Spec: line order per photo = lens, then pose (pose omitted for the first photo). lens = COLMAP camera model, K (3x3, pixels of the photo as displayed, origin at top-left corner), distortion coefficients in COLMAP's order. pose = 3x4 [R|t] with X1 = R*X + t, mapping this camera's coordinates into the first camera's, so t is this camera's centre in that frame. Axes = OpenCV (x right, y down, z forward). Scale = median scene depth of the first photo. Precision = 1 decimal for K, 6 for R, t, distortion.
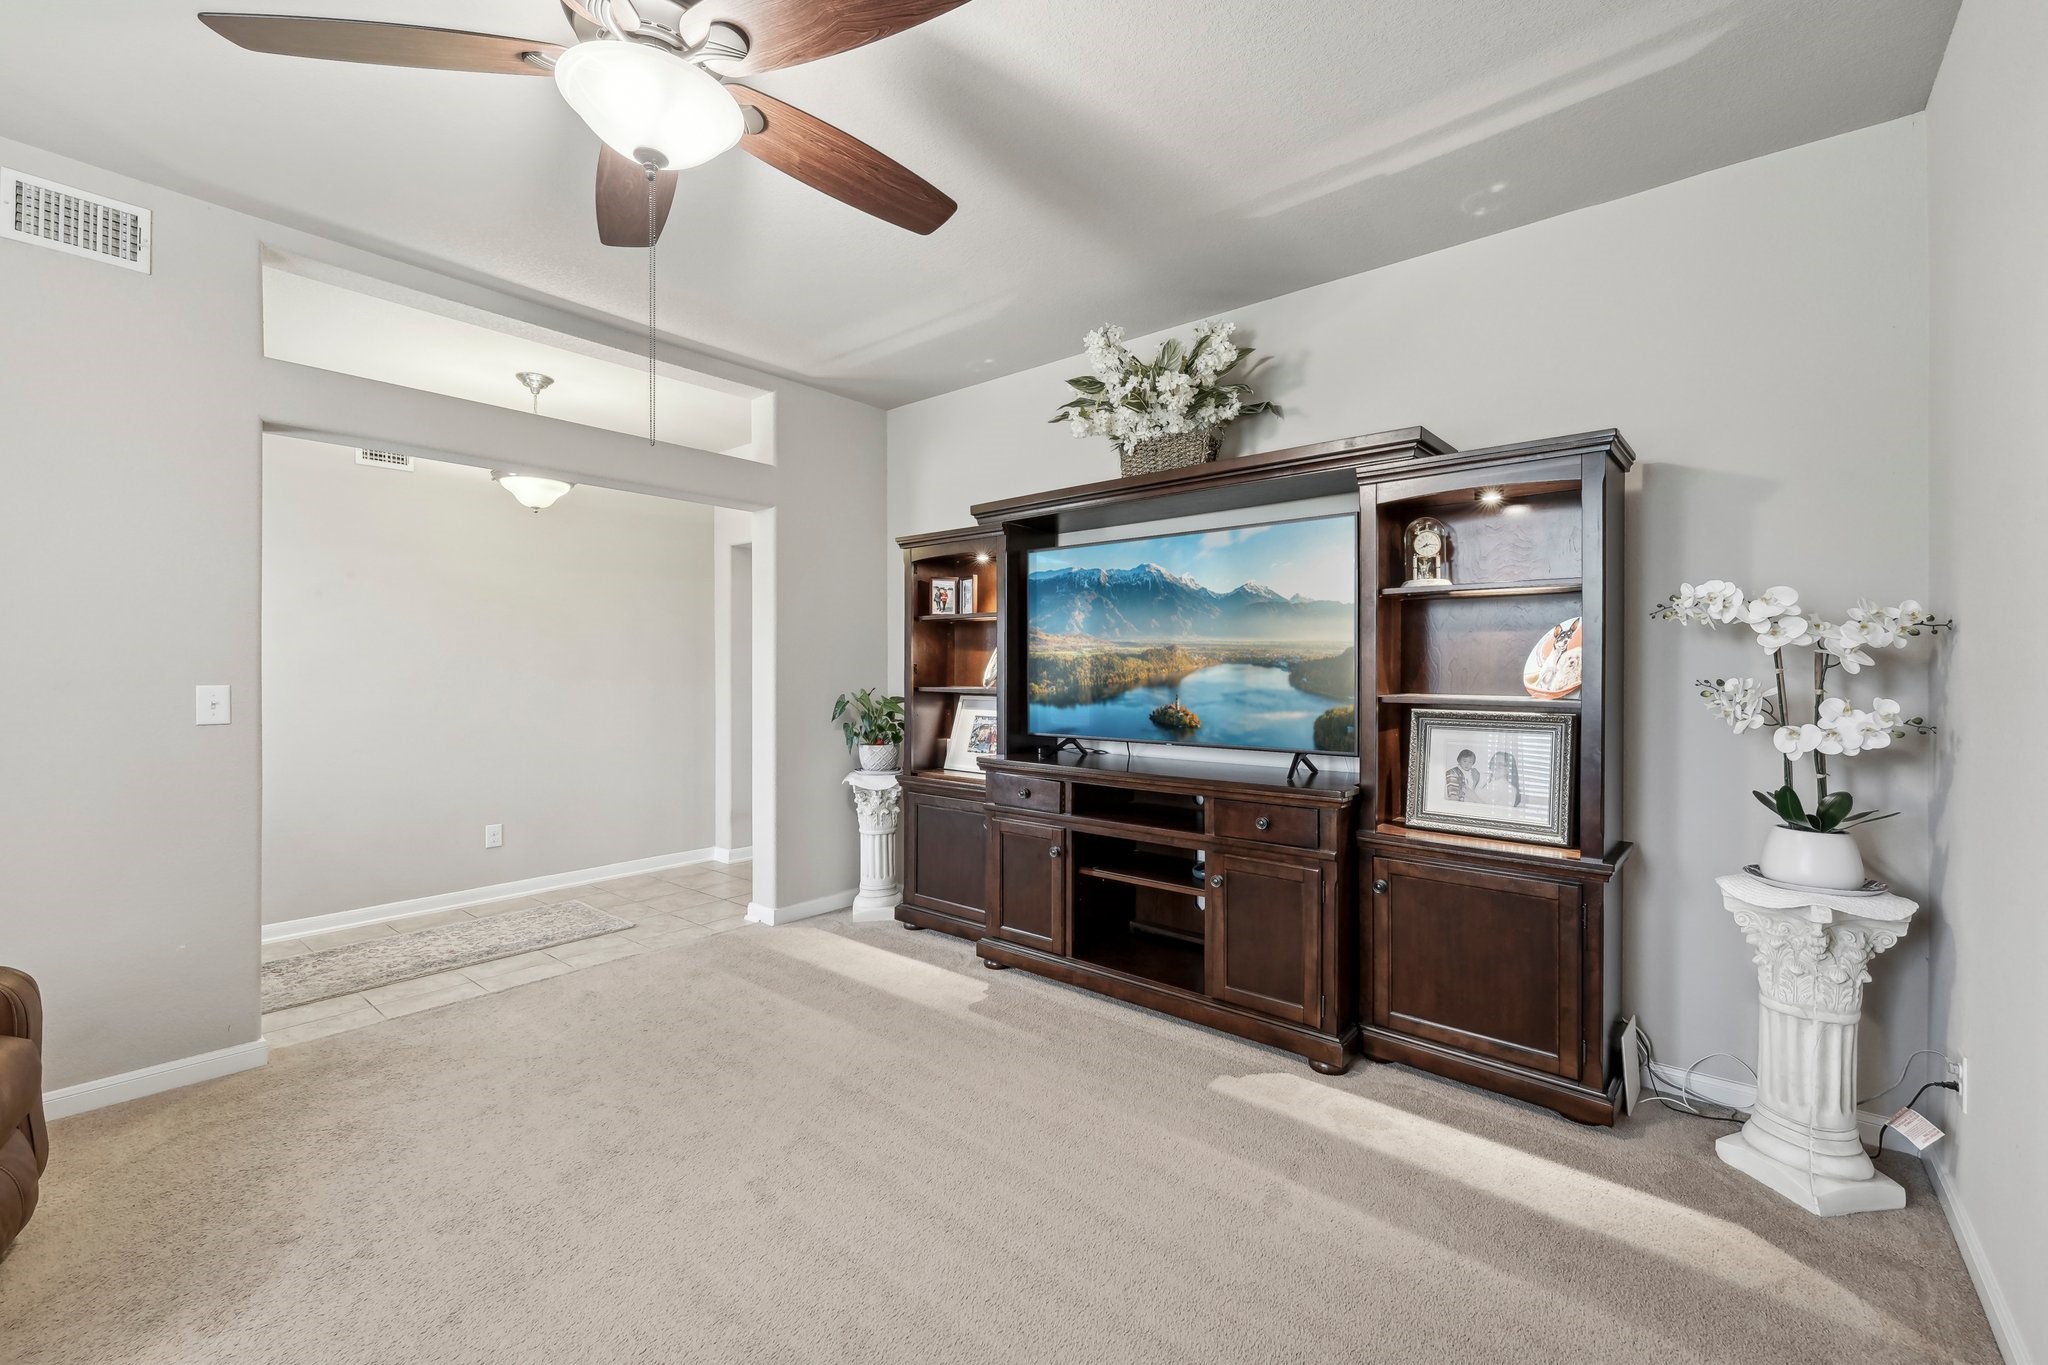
lens RADIAL K [[857.5, 0, 1015.6], [0, 857.5, 675.0], [0, 0, 1]] dist [-0.002661, -0.001075]
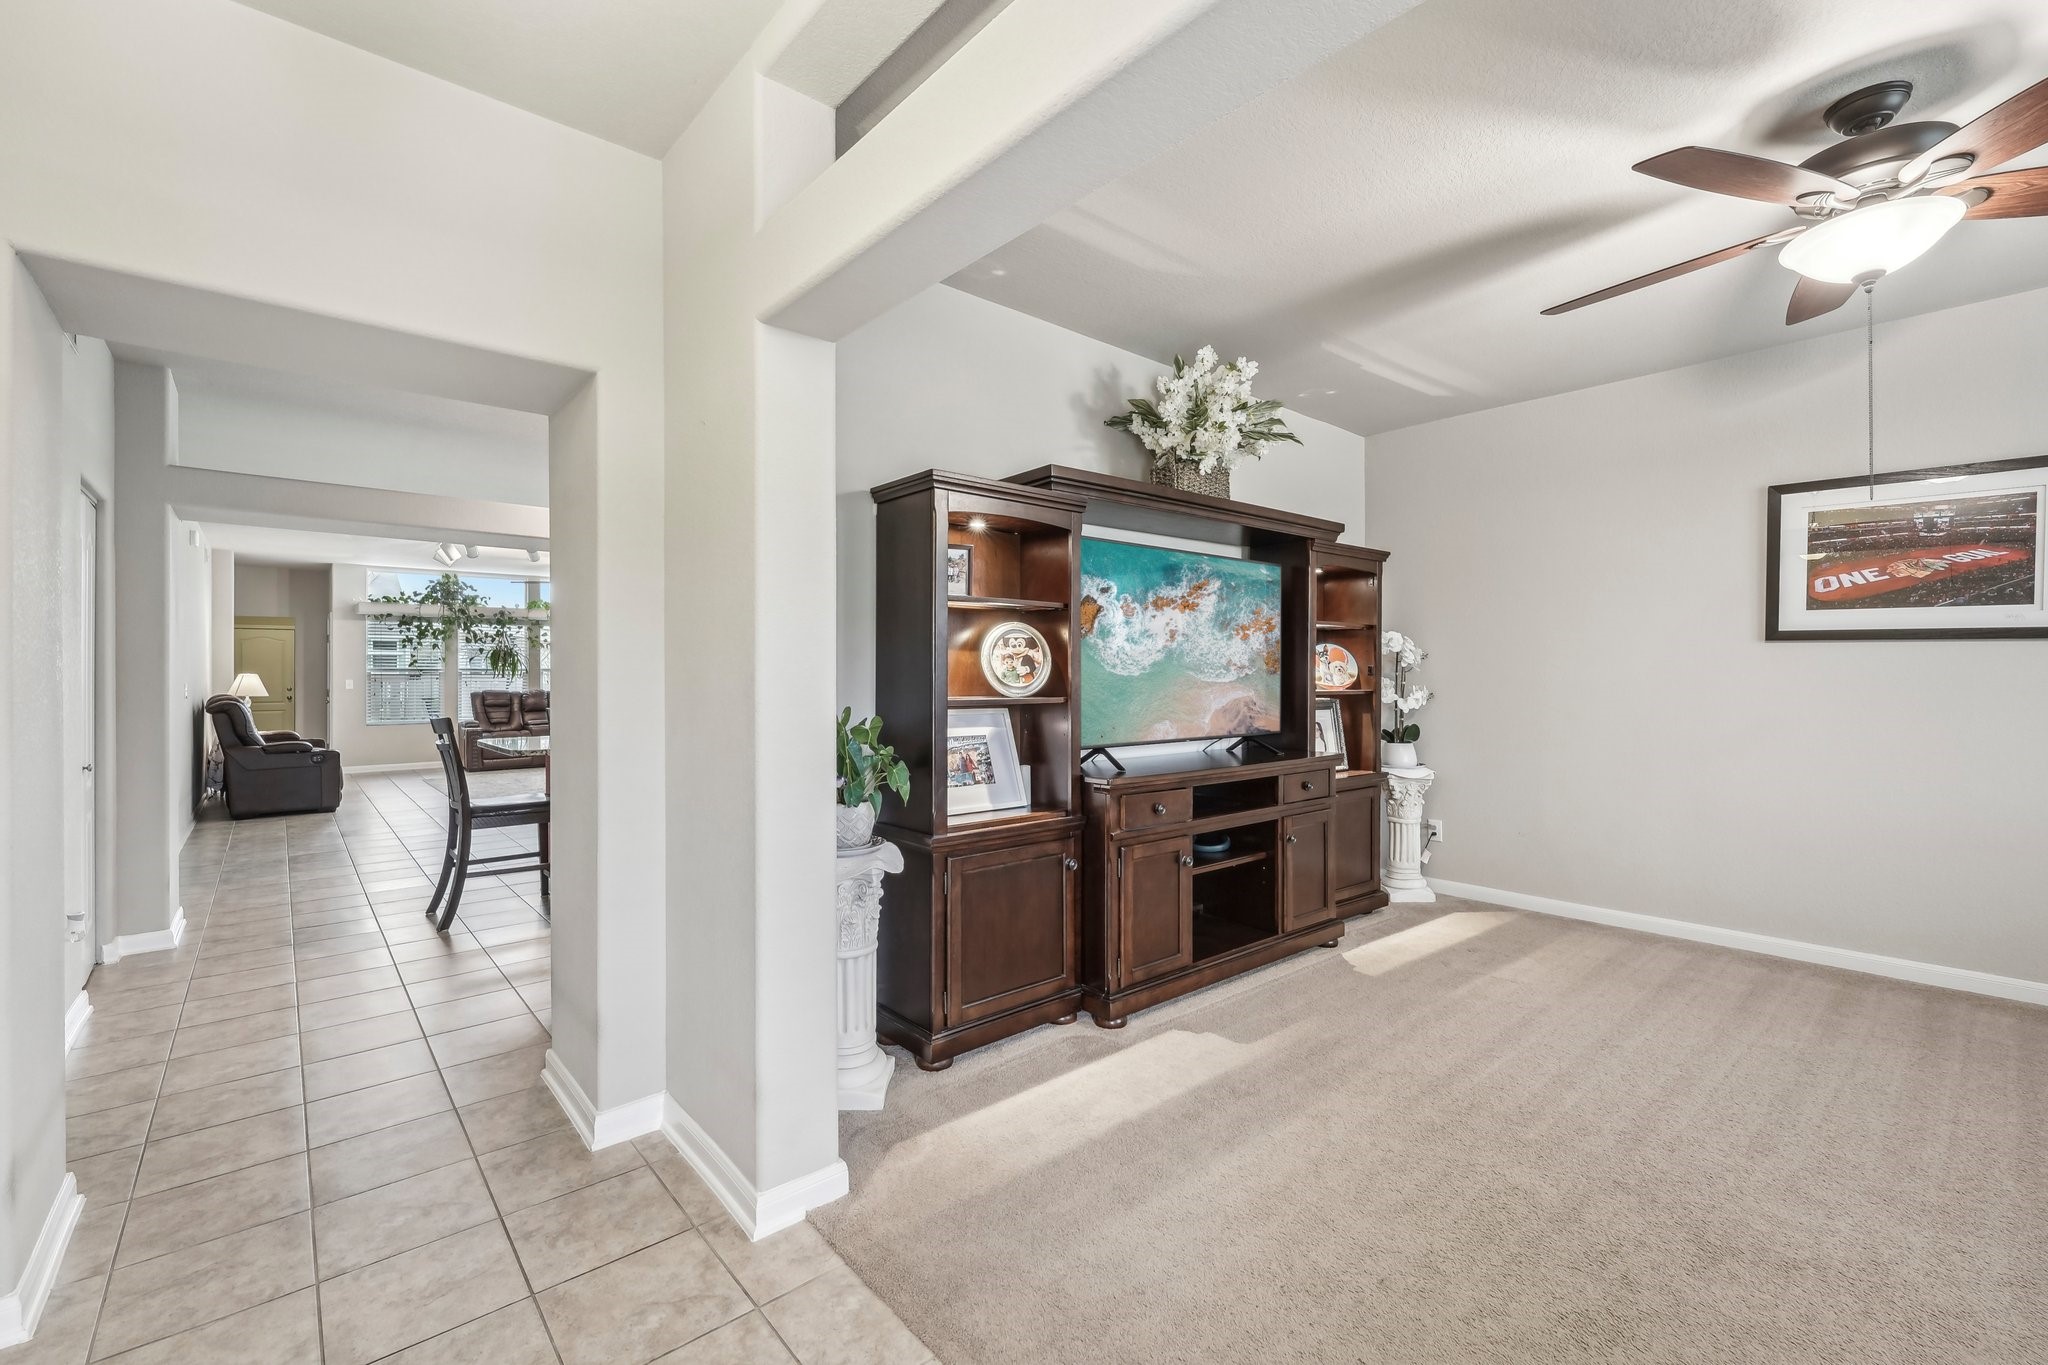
lens RADIAL K [[857.5, 0, 1014.5], [0, 857.5, 677.2], [0, 0, 1]] dist [-0.002661, -0.001075]
pose [[0.165592, 0.002895, 0.986190, -1.053333], [0.015885, 0.999858, -0.005602, 0.000812], [-0.986066, 0.016593, 0.165523, 1.148599]]
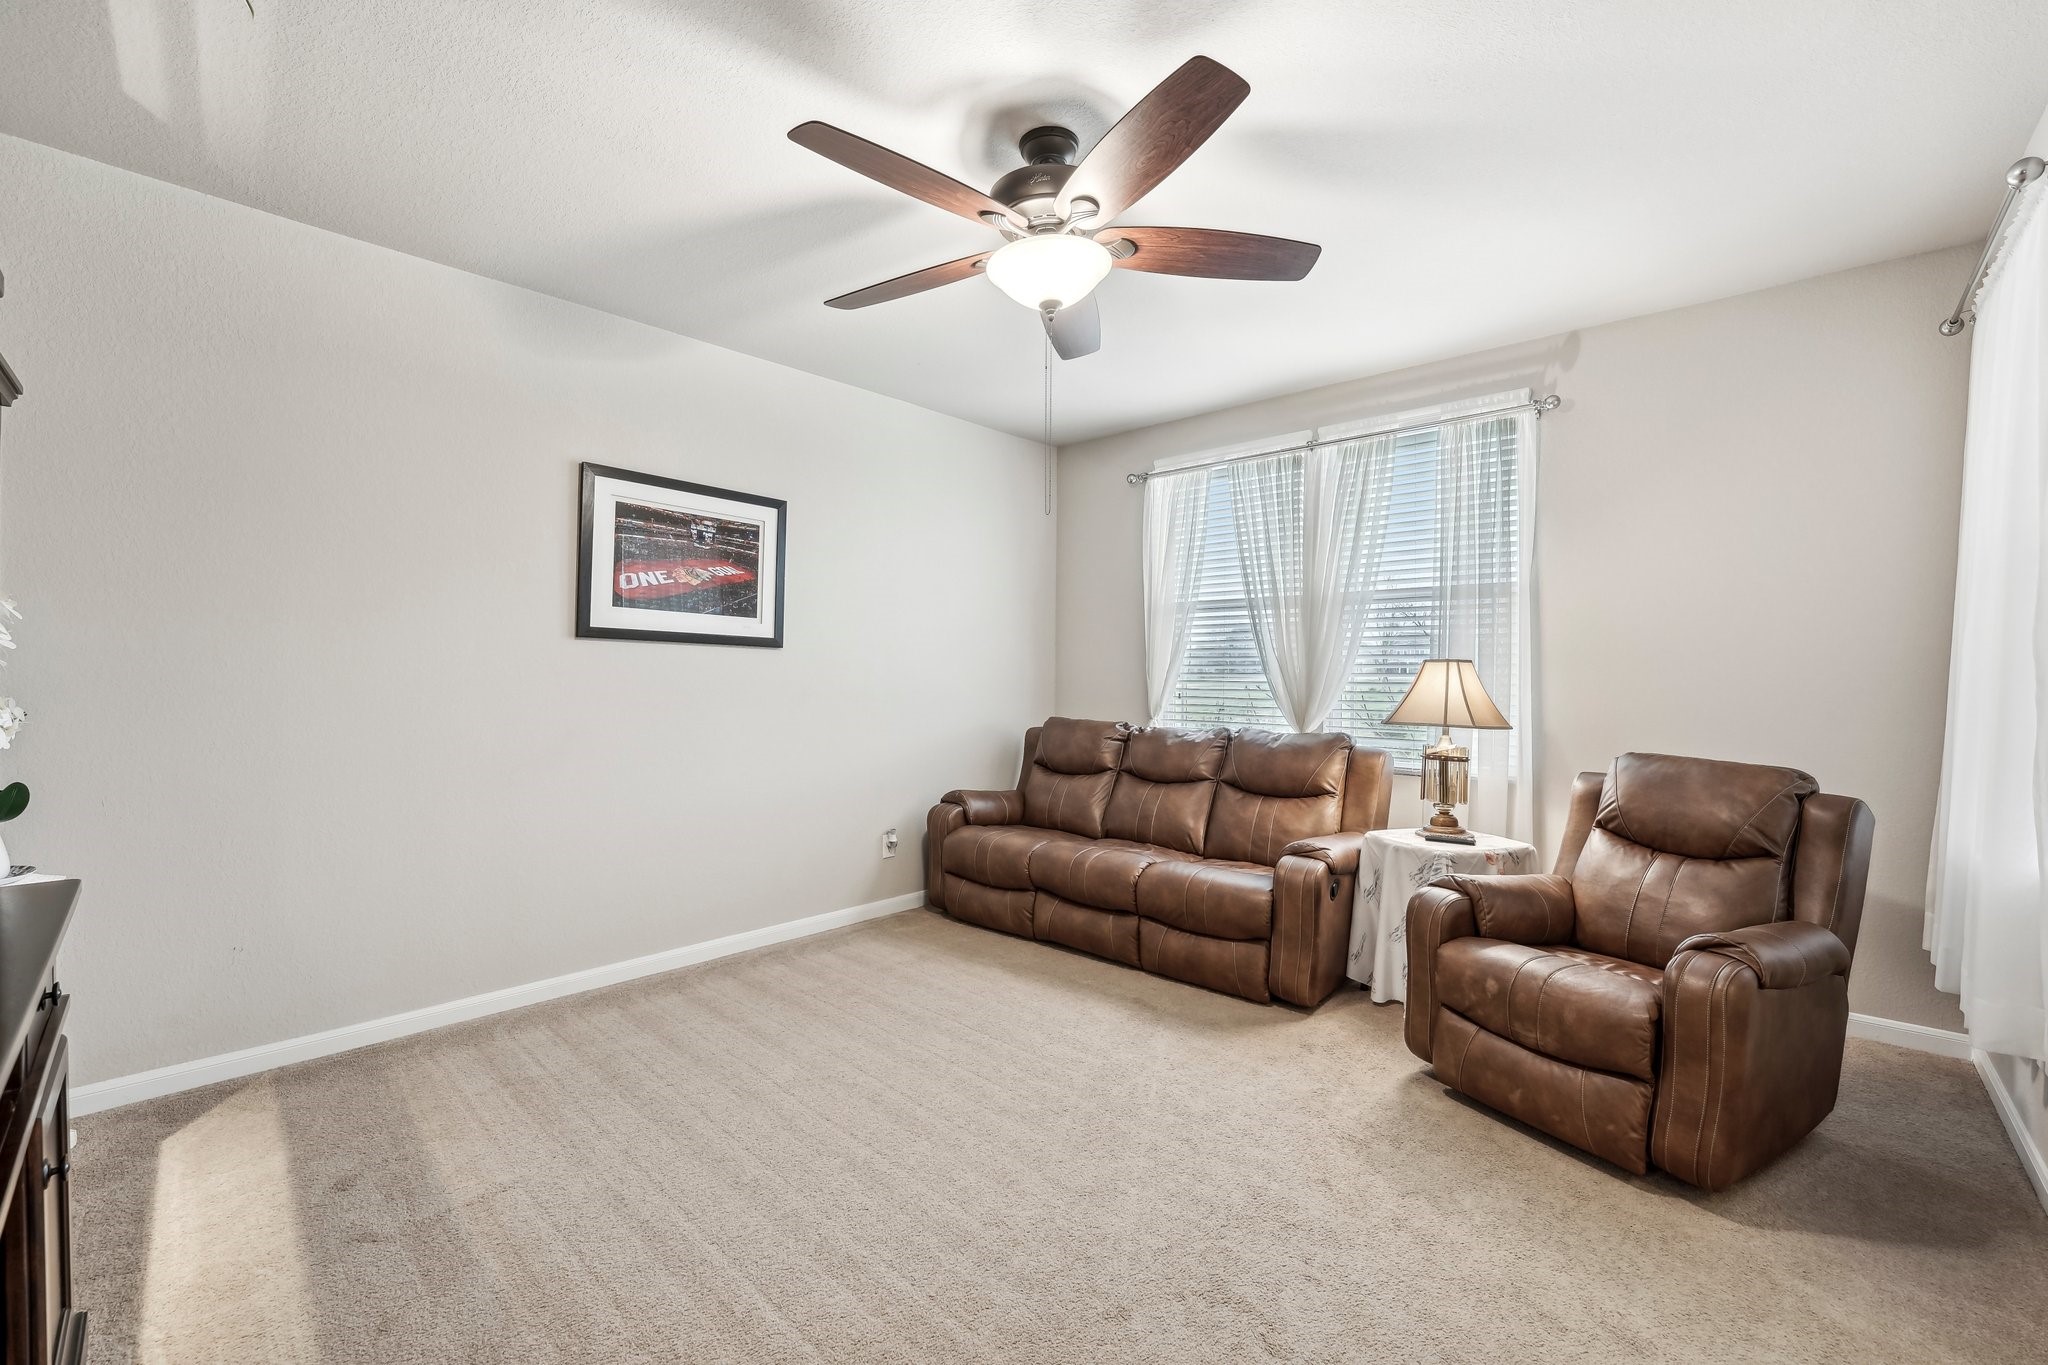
lens RADIAL K [[857.5, 0, 1032.5], [0, 857.5, 680.8], [0, 0, 1]] dist [-0.002661, -0.001075]
pose [[-0.997957, -0.000048, 0.063888, -0.265894], [0.001454, 0.999724, 0.023469, -0.011587], [-0.063872, 0.023514, -0.997681, 1.338645]]
